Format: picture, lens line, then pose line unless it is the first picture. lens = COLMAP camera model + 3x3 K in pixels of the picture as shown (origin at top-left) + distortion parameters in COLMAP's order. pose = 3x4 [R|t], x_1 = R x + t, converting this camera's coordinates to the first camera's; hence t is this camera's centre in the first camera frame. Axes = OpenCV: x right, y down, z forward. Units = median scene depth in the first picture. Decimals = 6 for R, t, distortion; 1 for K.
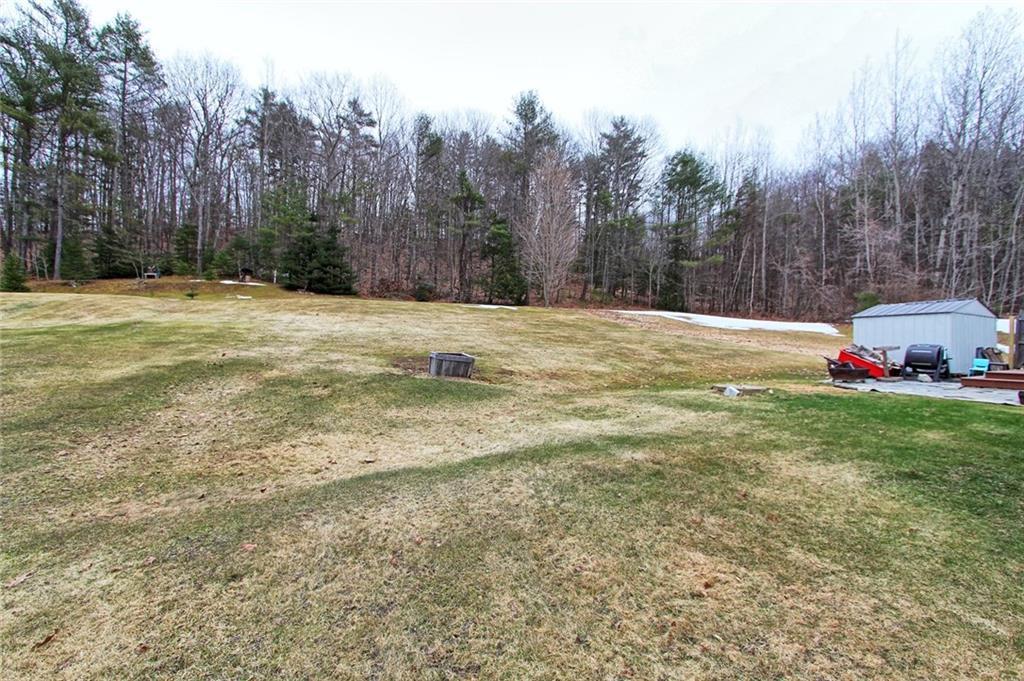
lens RADIAL K [[482.1, 0, 511.2], [0, 482.1, 341.9], [0, 0, 1]] dist [-0.002424, -0.000527]
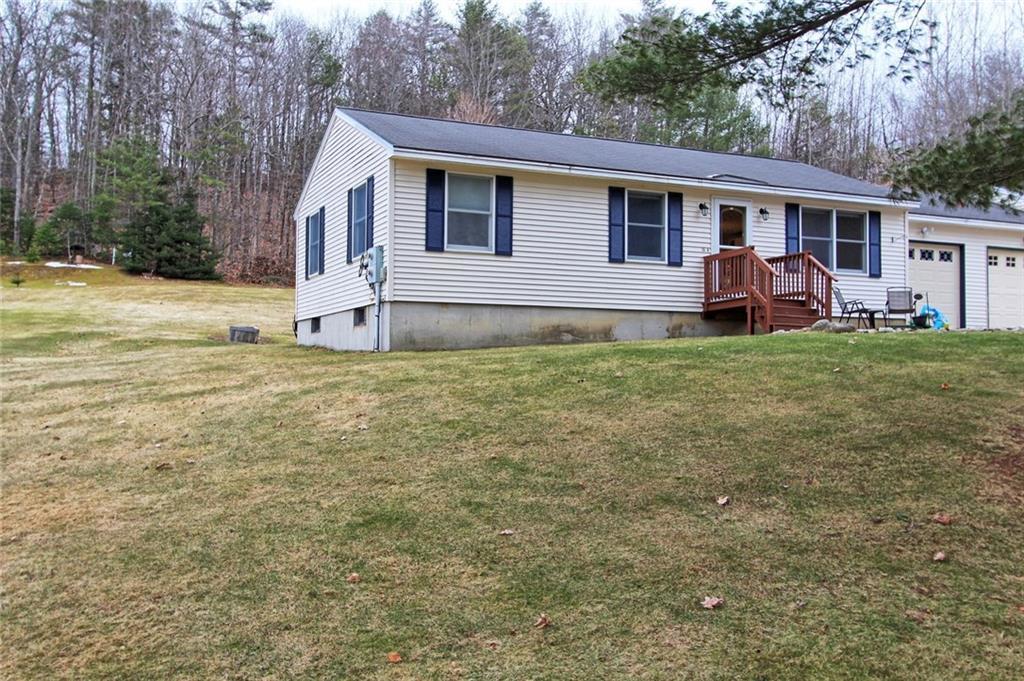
lens RADIAL K [[963.3, 0, 512.2], [0, 963.3, 342.1], [0, 0, 1]] dist [0.001658, 0.000000]
pose [[0.998425, -0.001009, -0.056098, 0.231325], [-0.000453, 0.999661, -0.026043, 0.040692], [0.056106, 0.026027, 0.998086, -0.497330]]
